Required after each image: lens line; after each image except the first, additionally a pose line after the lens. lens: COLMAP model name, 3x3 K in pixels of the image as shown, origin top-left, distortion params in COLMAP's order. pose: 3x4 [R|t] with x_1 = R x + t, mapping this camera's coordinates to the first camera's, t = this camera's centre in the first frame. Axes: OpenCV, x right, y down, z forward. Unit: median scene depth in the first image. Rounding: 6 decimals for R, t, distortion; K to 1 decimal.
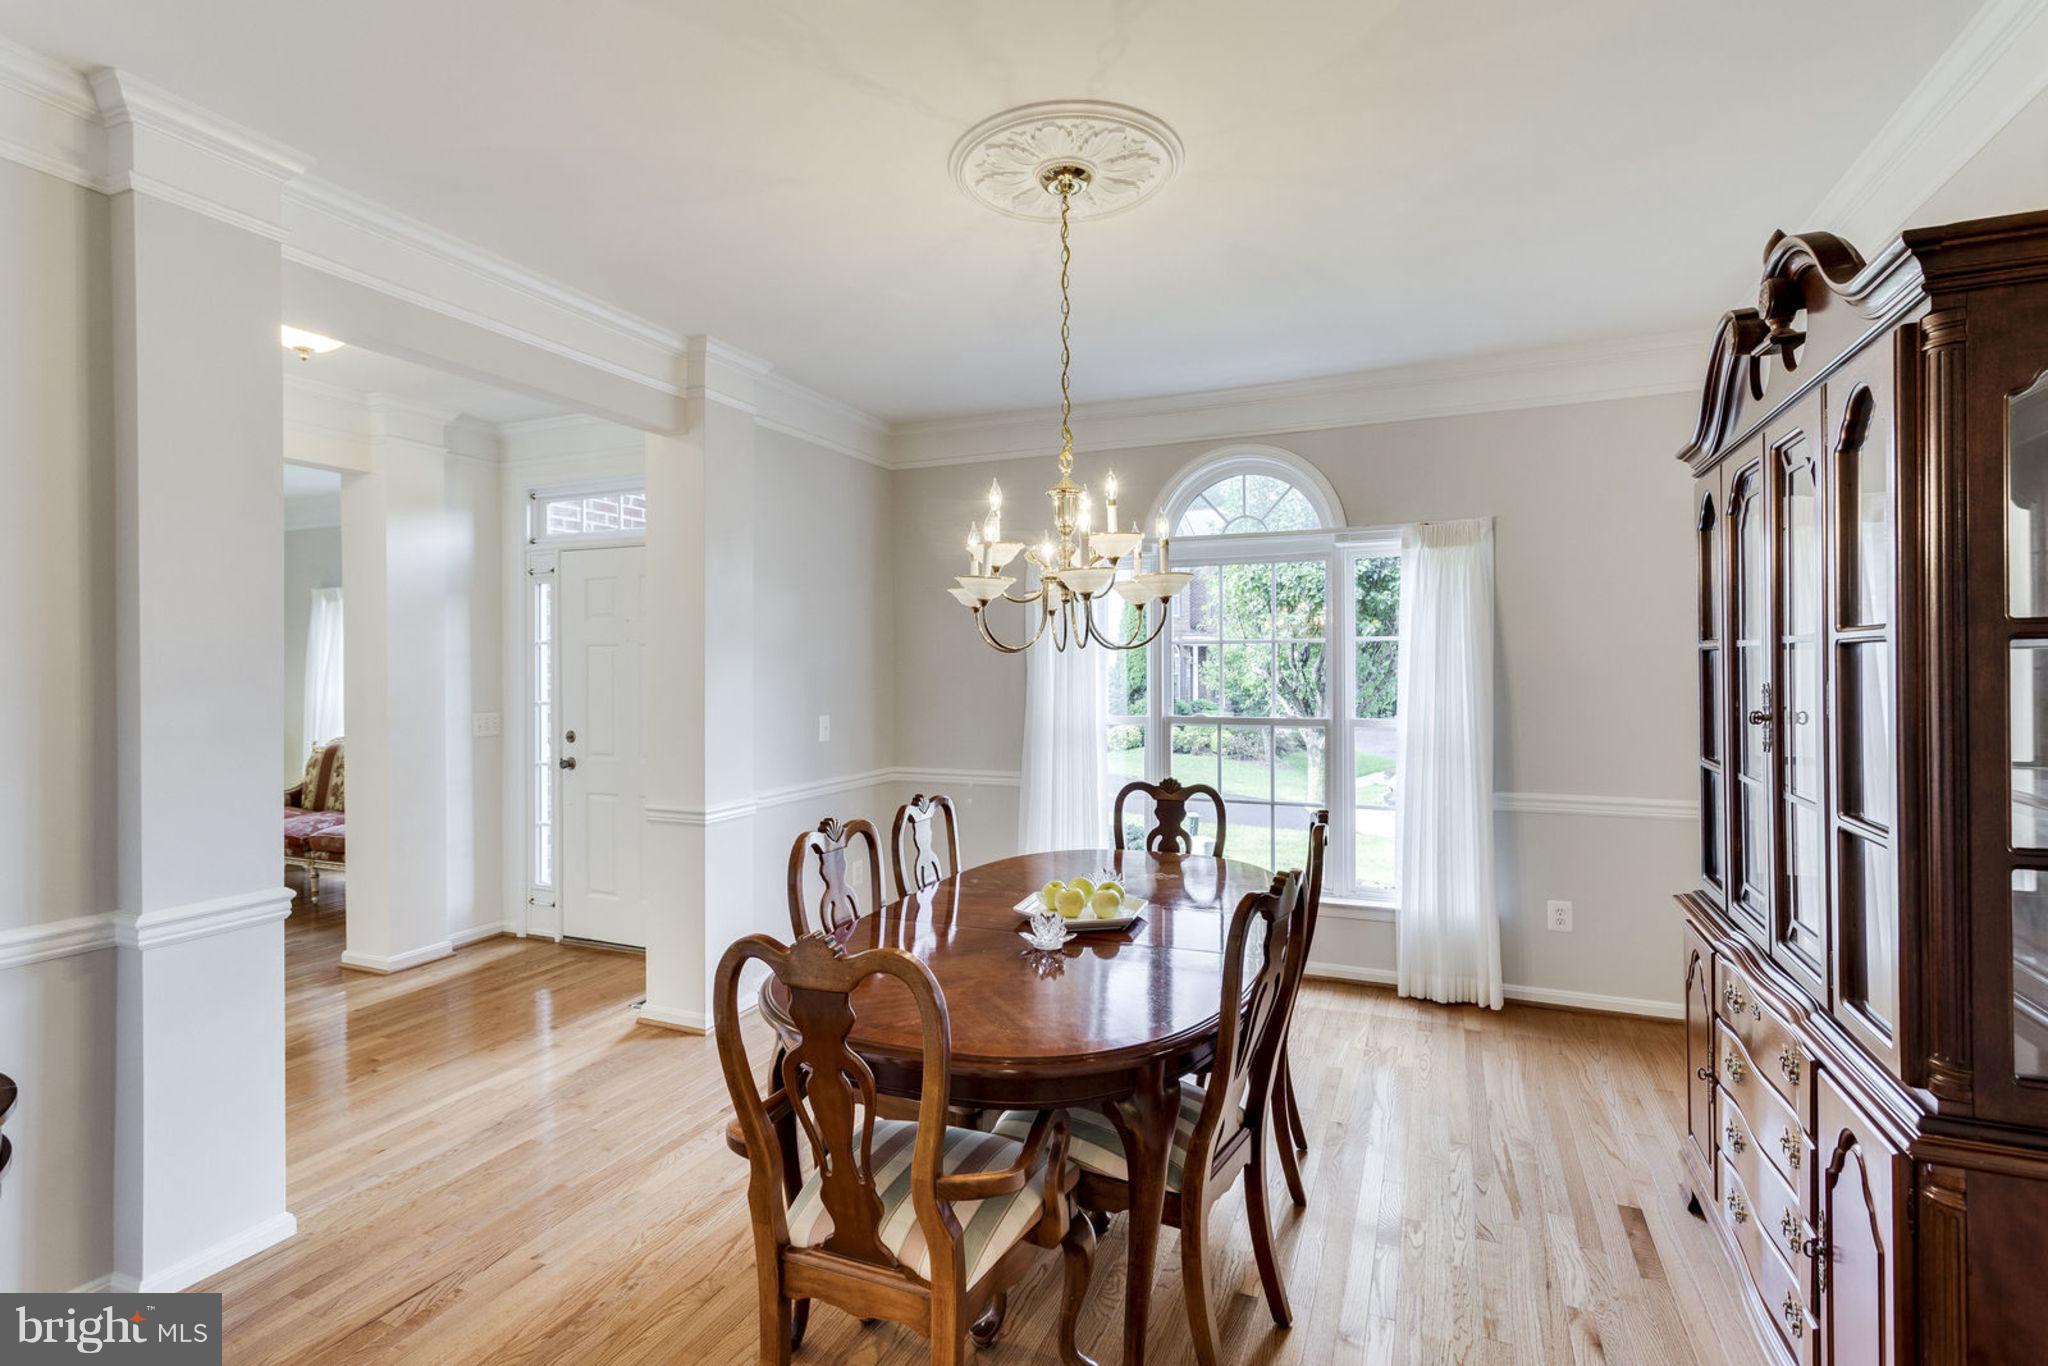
lens RADIAL K [[975.1, 0, 1022.7], [0, 975.1, 681.4], [0, 0, 1]] dist [0.002572, 0.001716]
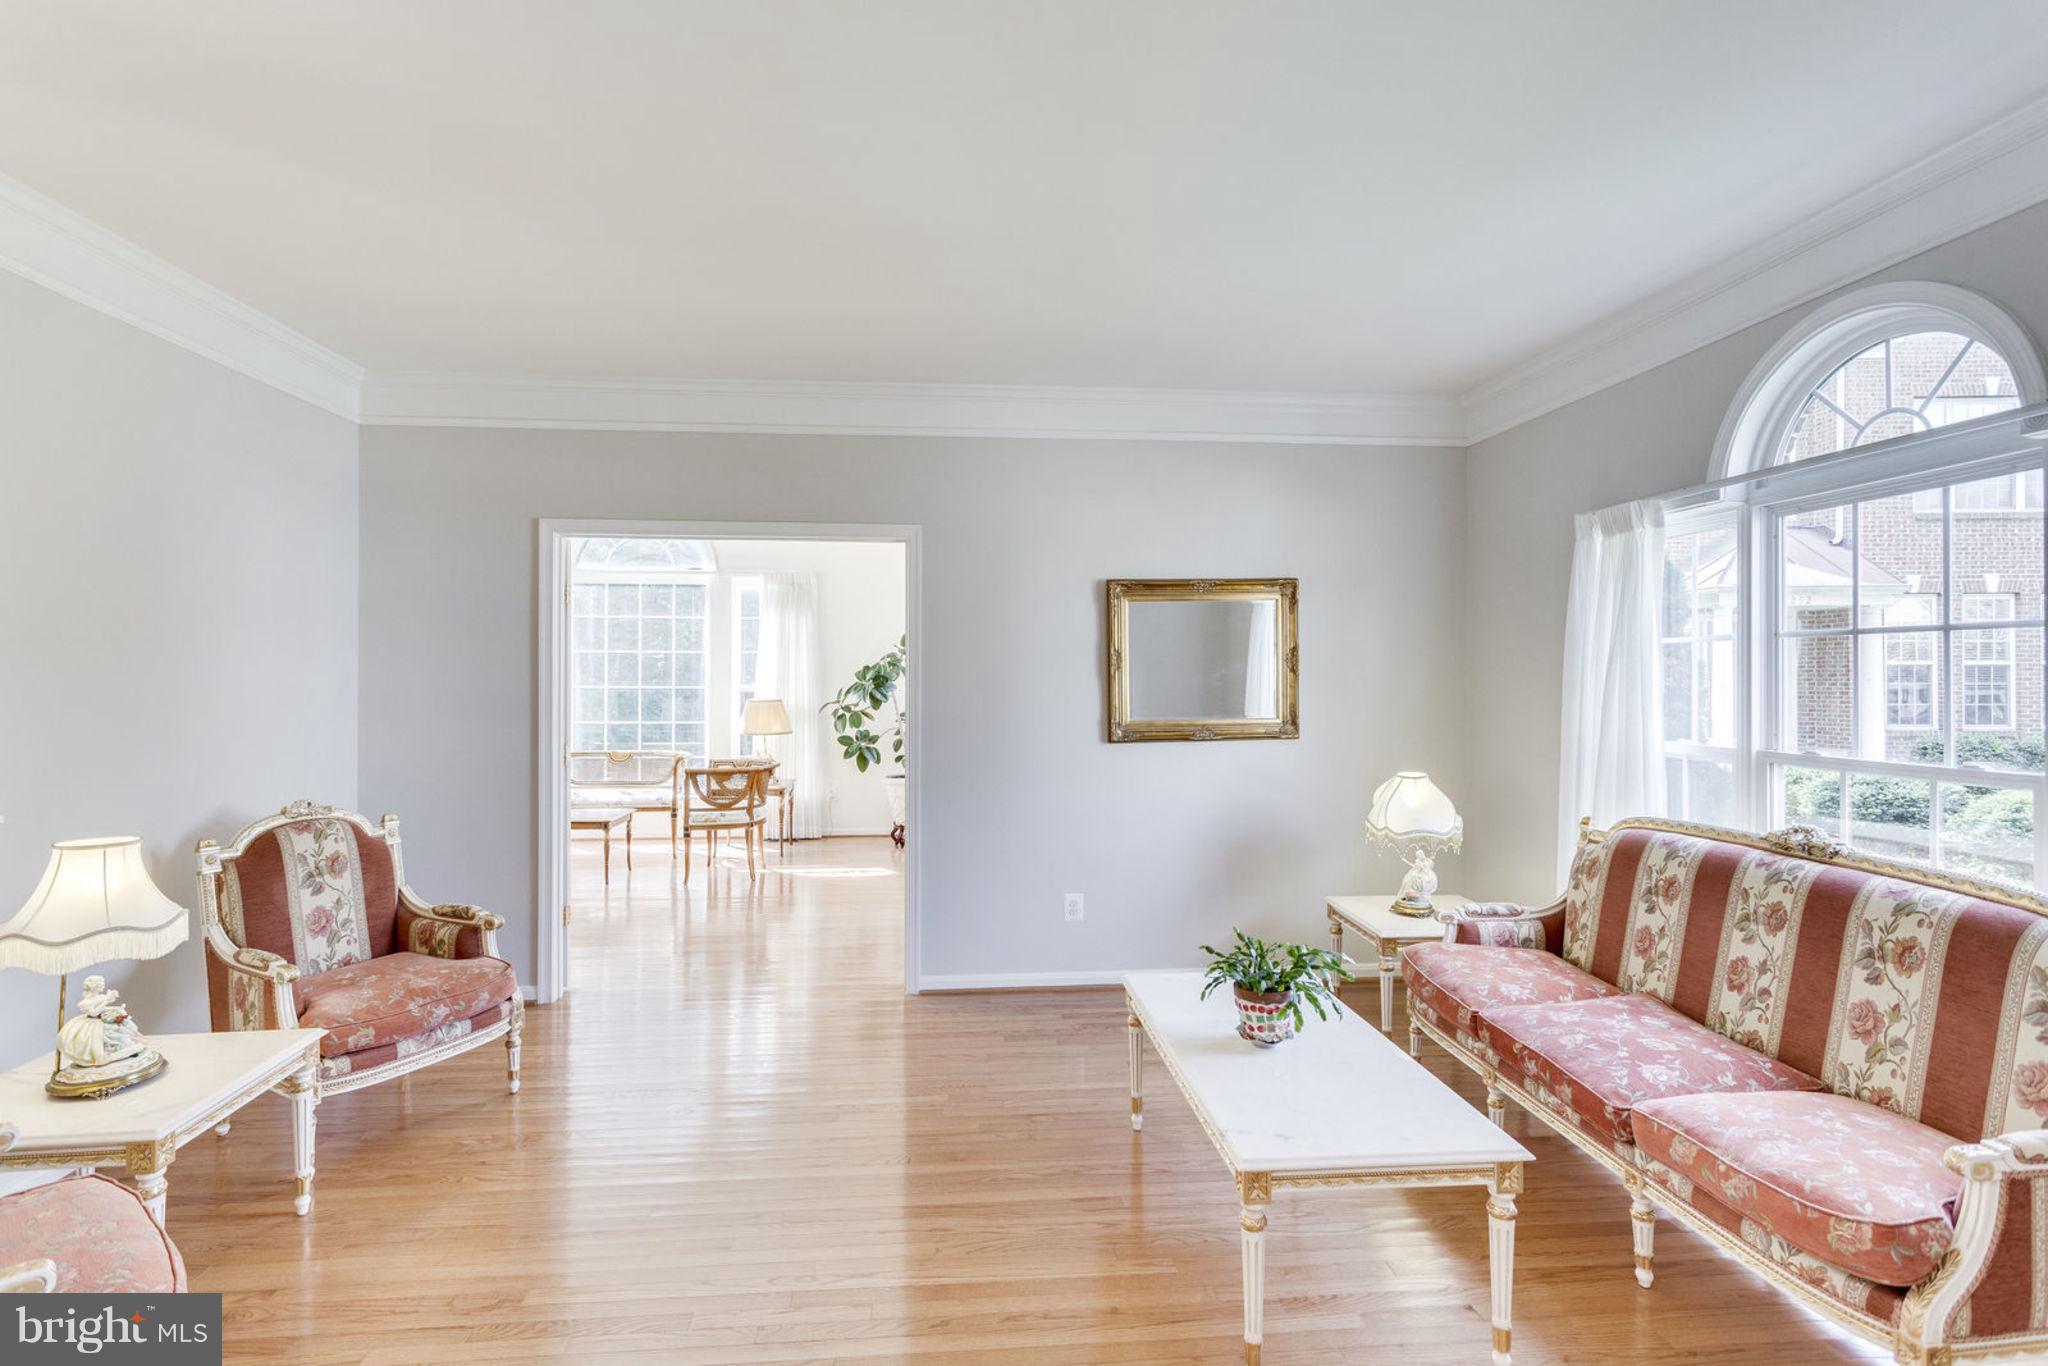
lens RADIAL K [[975.1, 0, 1022.4], [0, 975.1, 683.6], [0, 0, 1]] dist [0.002572, 0.001716]
pose [[0.474601, 0.009922, -0.880145, -0.435321], [-0.005401, 0.999950, 0.008360, -0.008297], [0.880185, 0.000786, 0.474631, 0.526270]]
